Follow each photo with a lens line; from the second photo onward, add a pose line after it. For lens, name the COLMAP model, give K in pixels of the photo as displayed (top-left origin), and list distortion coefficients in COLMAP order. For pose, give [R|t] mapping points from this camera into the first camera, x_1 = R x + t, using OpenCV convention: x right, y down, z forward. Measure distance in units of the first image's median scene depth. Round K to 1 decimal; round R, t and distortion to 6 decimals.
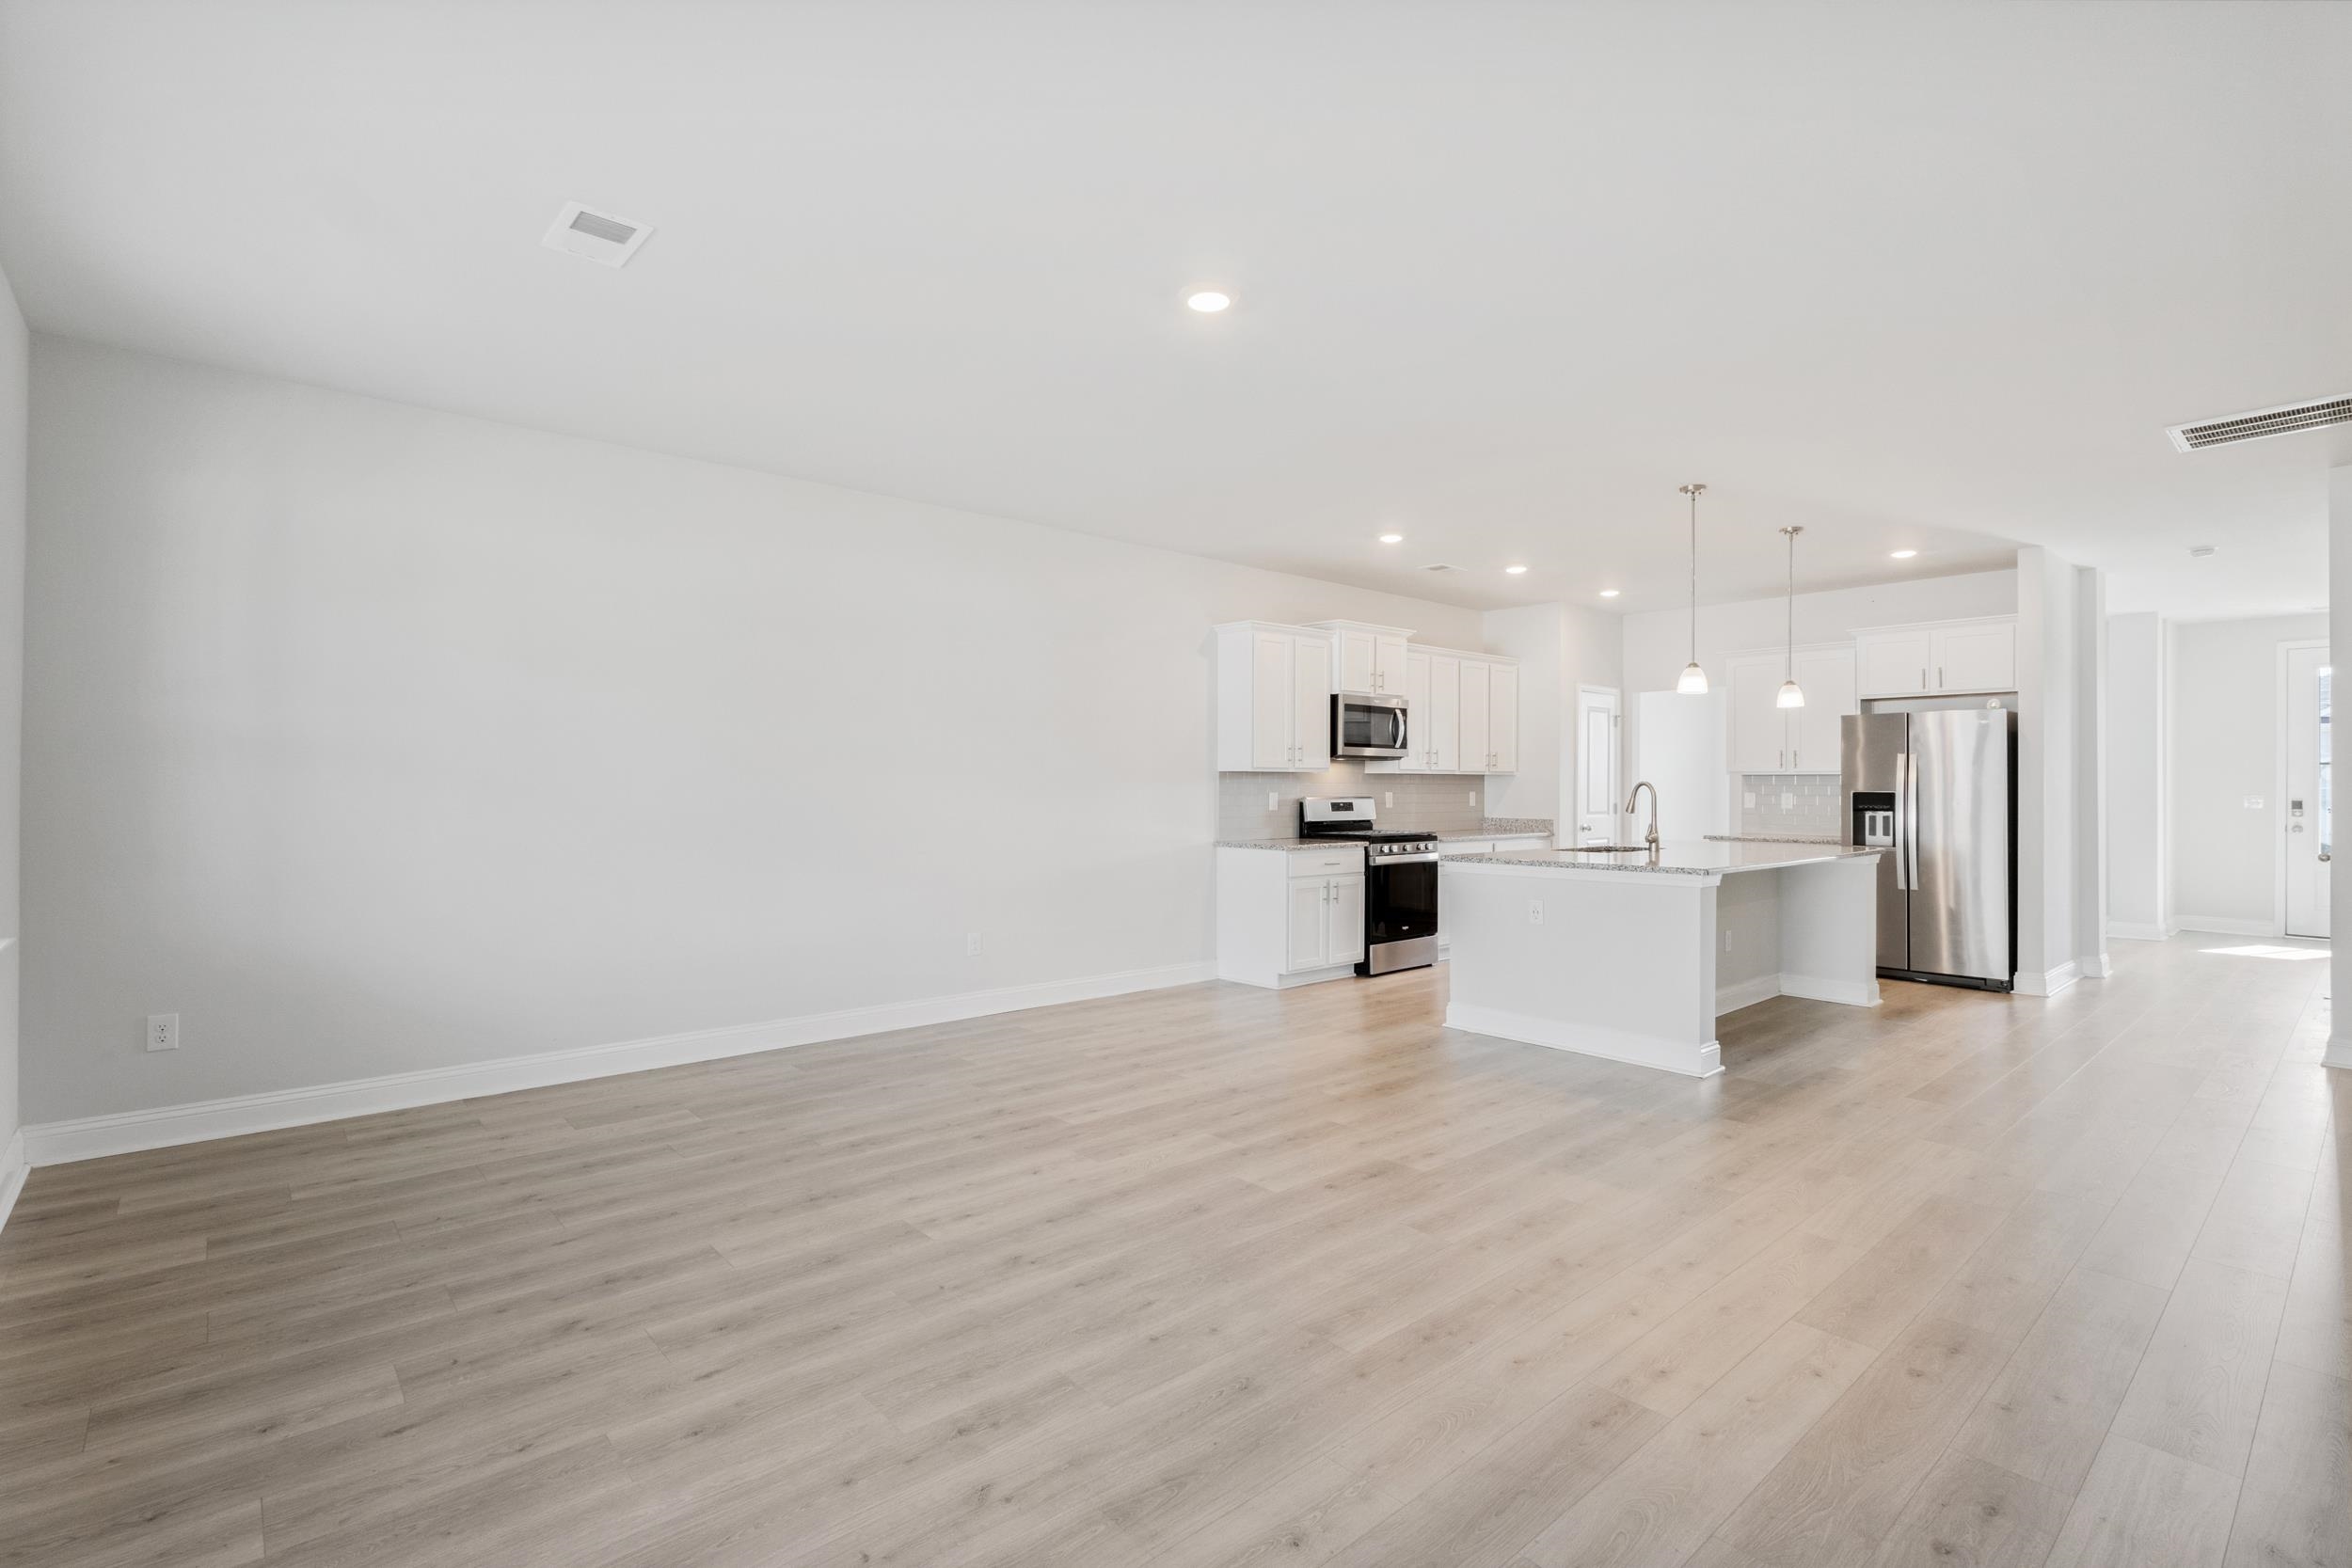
lens RADIAL K [[1092.0, 0, 1185.5], [0, 1092.0, 780.8], [0, 0, 1]] dist [0.008407, 0.000014]
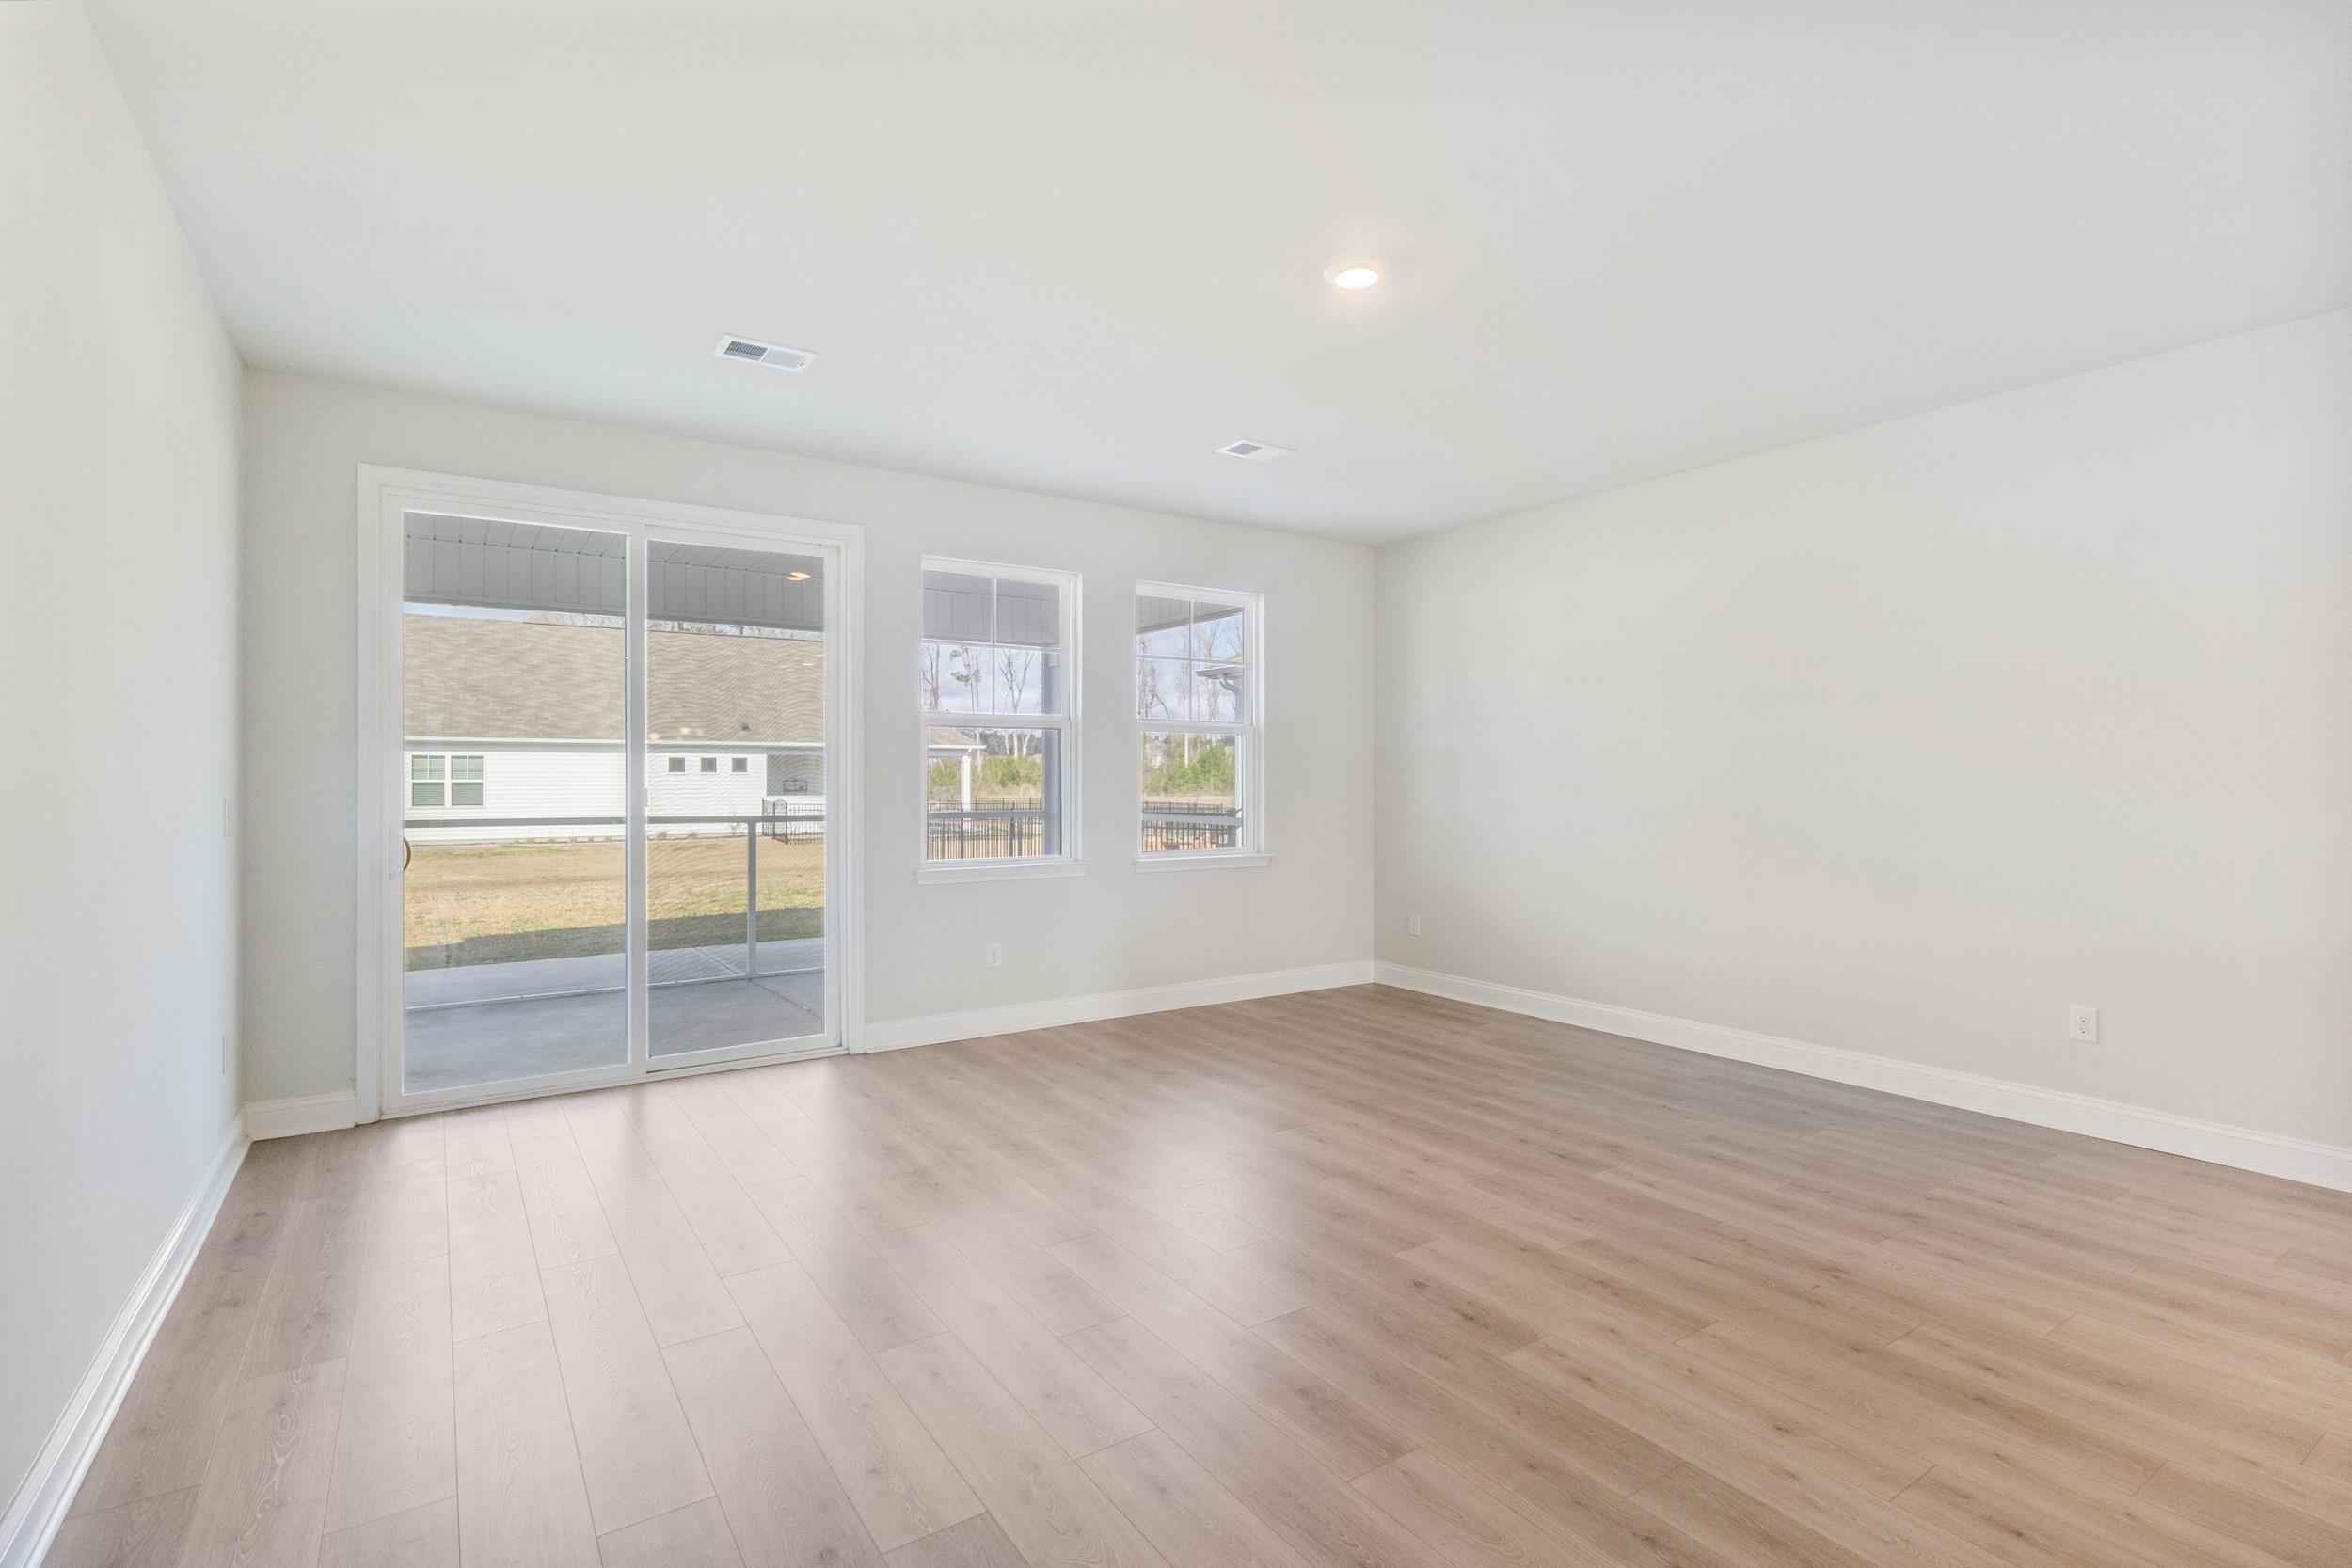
lens RADIAL K [[1092.0, 0, 1173.3], [0, 1092.0, 784.9], [0, 0, 1]] dist [0.008407, 0.000014]
pose [[-0.129490, 0.002091, -0.991579, 0.792661], [0.004010, 0.999991, 0.001585, -0.004608], [0.991573, -0.003771, -0.129497, 0.756238]]
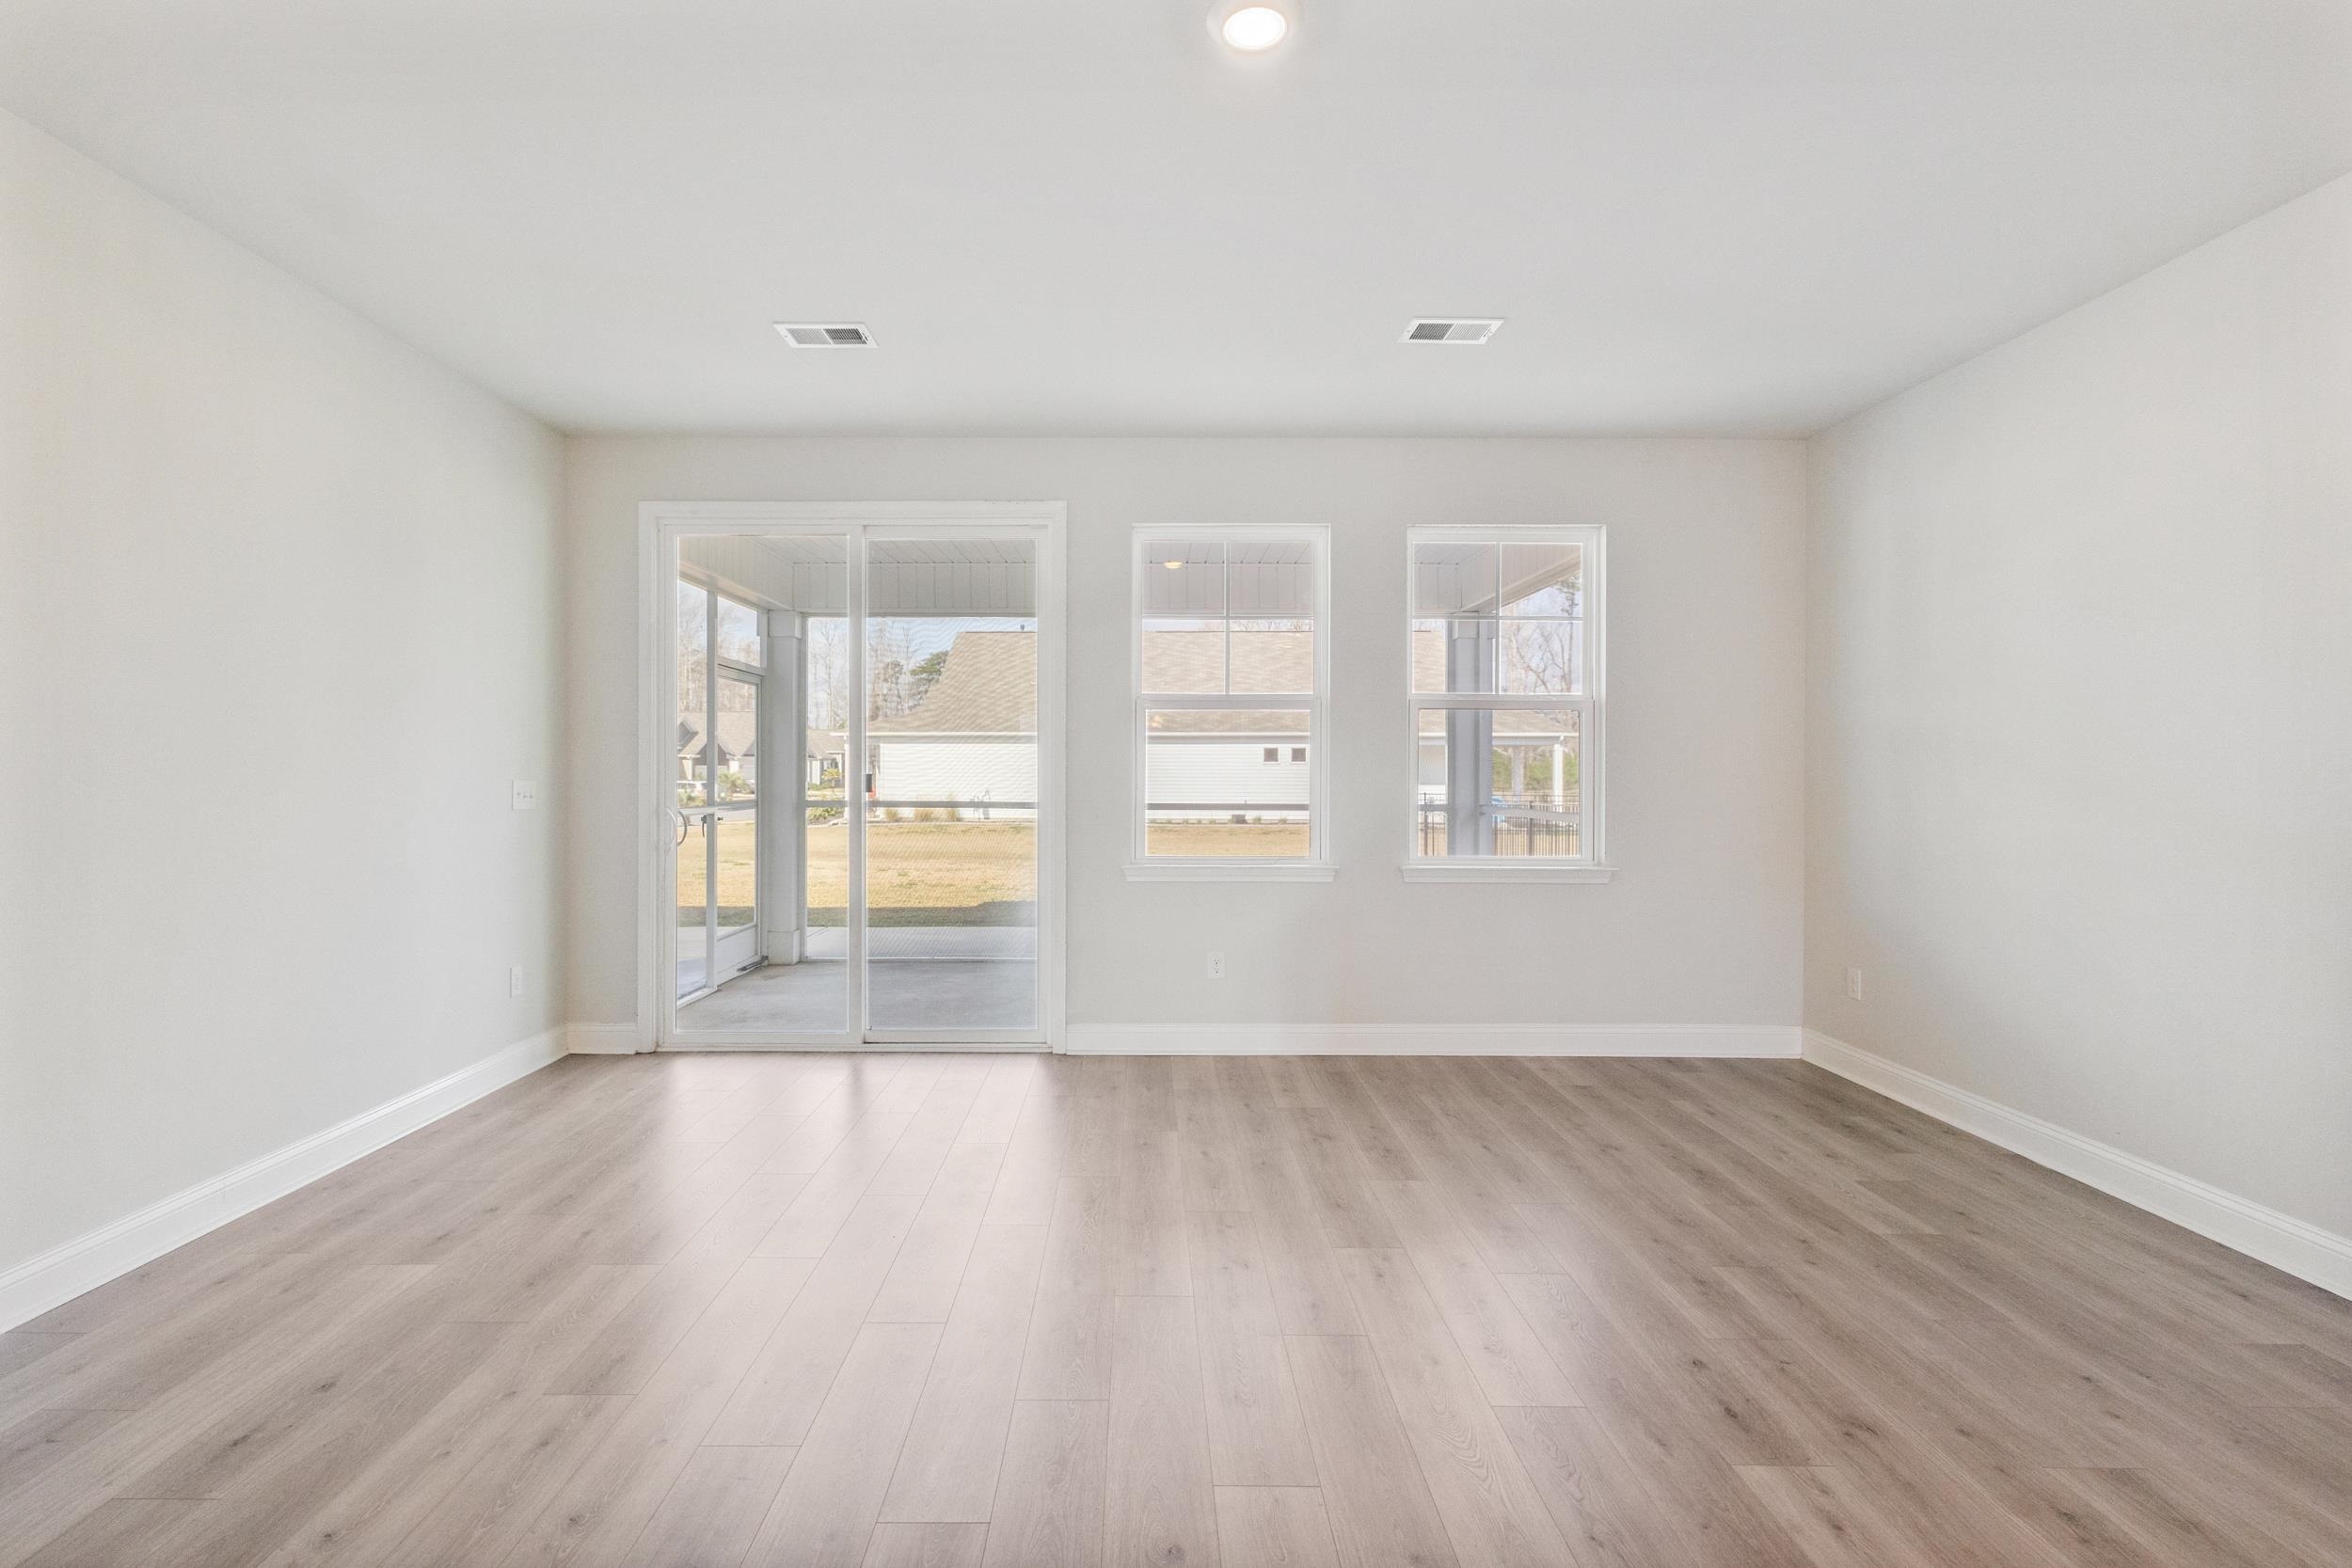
lens RADIAL K [[1092.0, 0, 1160.7], [0, 1092.0, 779.9], [0, 0, 1]] dist [0.008407, 0.000014]
pose [[-0.661402, 0.003000, -0.750025, 0.434539], [-0.001848, 0.999982, 0.005629, -0.003184], [0.750029, 0.005109, -0.661385, 1.098118]]
